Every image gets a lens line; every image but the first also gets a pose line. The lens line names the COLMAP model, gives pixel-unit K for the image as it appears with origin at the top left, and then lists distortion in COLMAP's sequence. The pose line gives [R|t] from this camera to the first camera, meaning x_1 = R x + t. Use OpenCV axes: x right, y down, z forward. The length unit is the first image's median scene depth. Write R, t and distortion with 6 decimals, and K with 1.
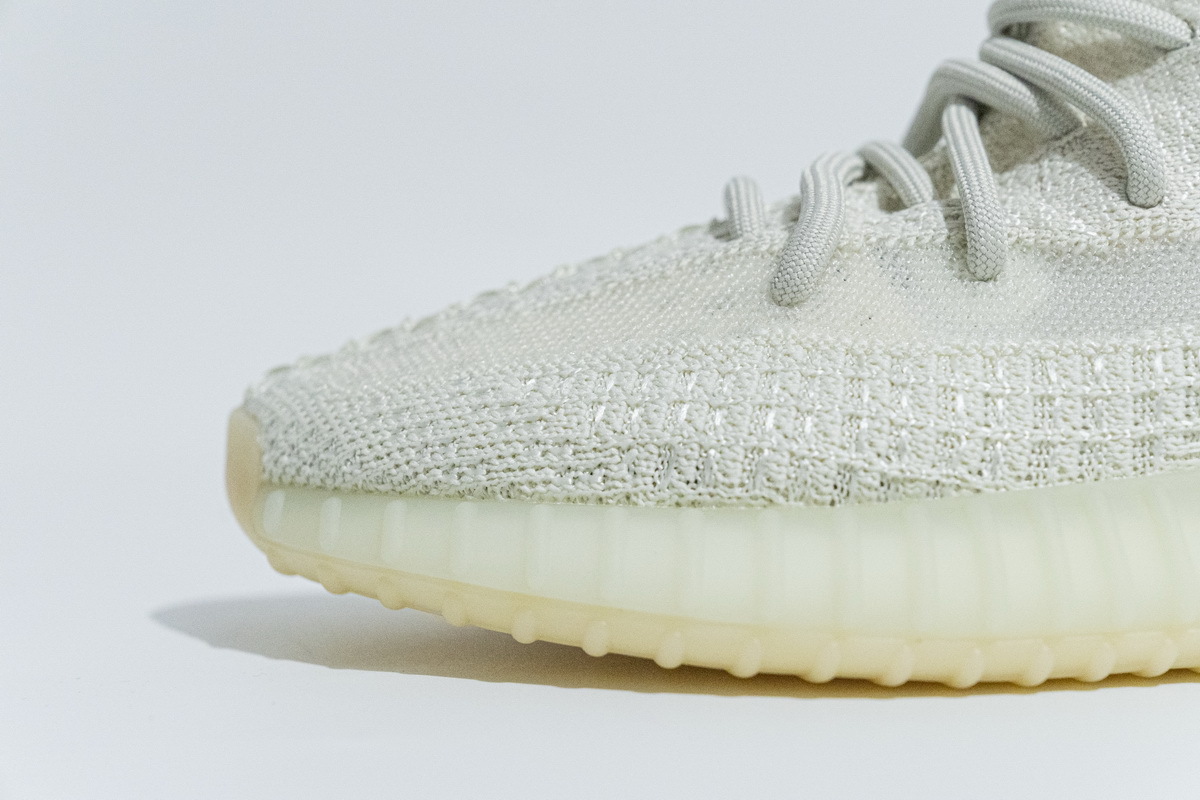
lens RADIAL K [[2436.4, 0, 611.2], [0, 2436.4, 454.1], [0, 0, 1]] dist [0.013228, 0.000000]
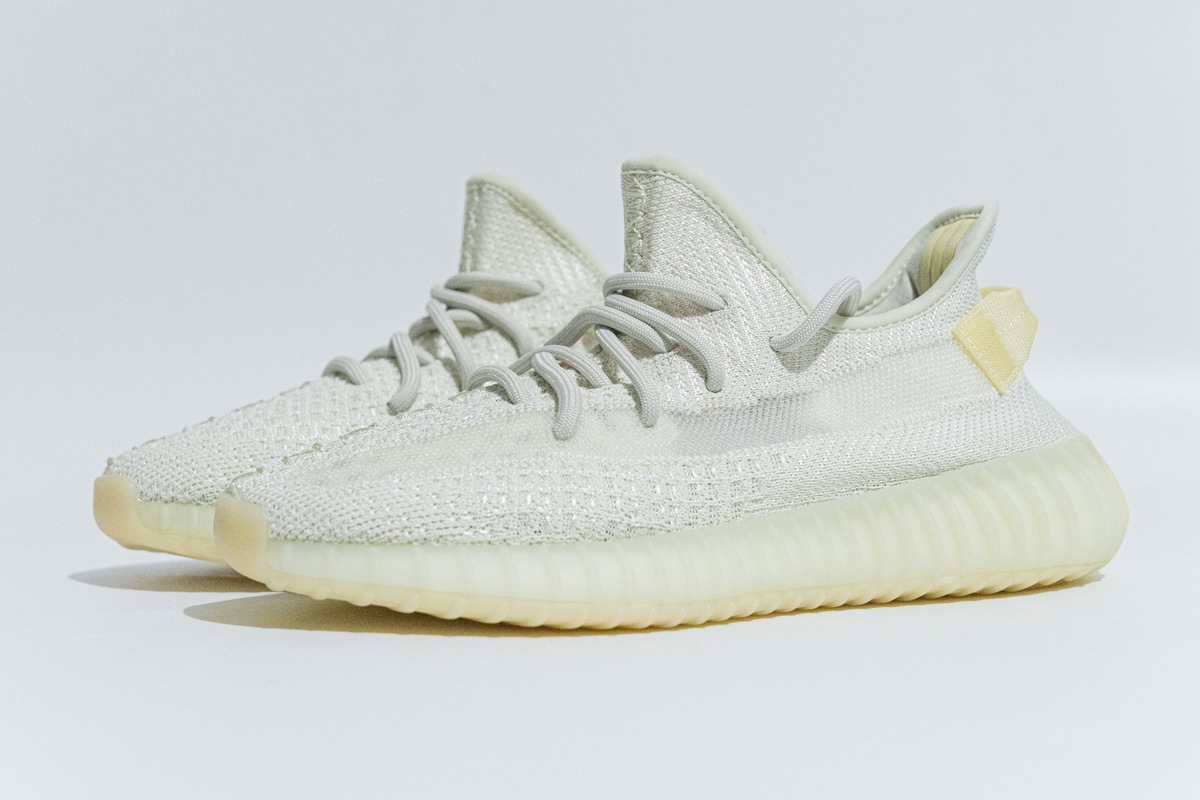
lens RADIAL K [[2041.0, 0, 601.2], [0, 2041.0, 397.8], [0, 0, 1]] dist [0.041132, 0.000000]
pose [[0.900024, -0.006739, 0.435789, -0.630724], [0.023005, 0.999221, -0.032059, -0.042243], [-0.435234, 0.038879, 0.899478, -0.511689]]
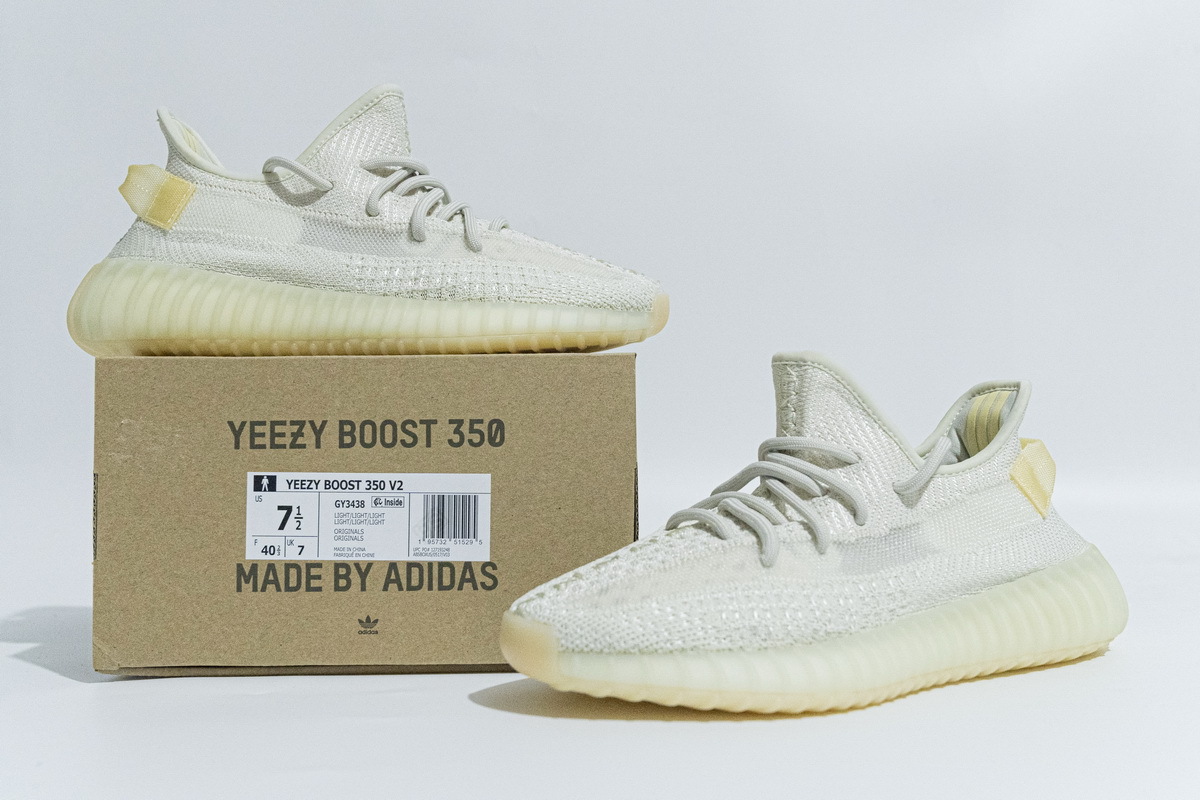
lens RADIAL K [[1361.4, 0, 596.1], [0, 1361.4, 398.0], [0, 0, 1]] dist [-0.000670, 0.000000]
pose [[0.851810, 0.003750, 0.523838, -0.872545], [0.047224, 0.995353, -0.083916, -0.130634], [-0.521718, 0.096218, 0.847674, -0.171060]]
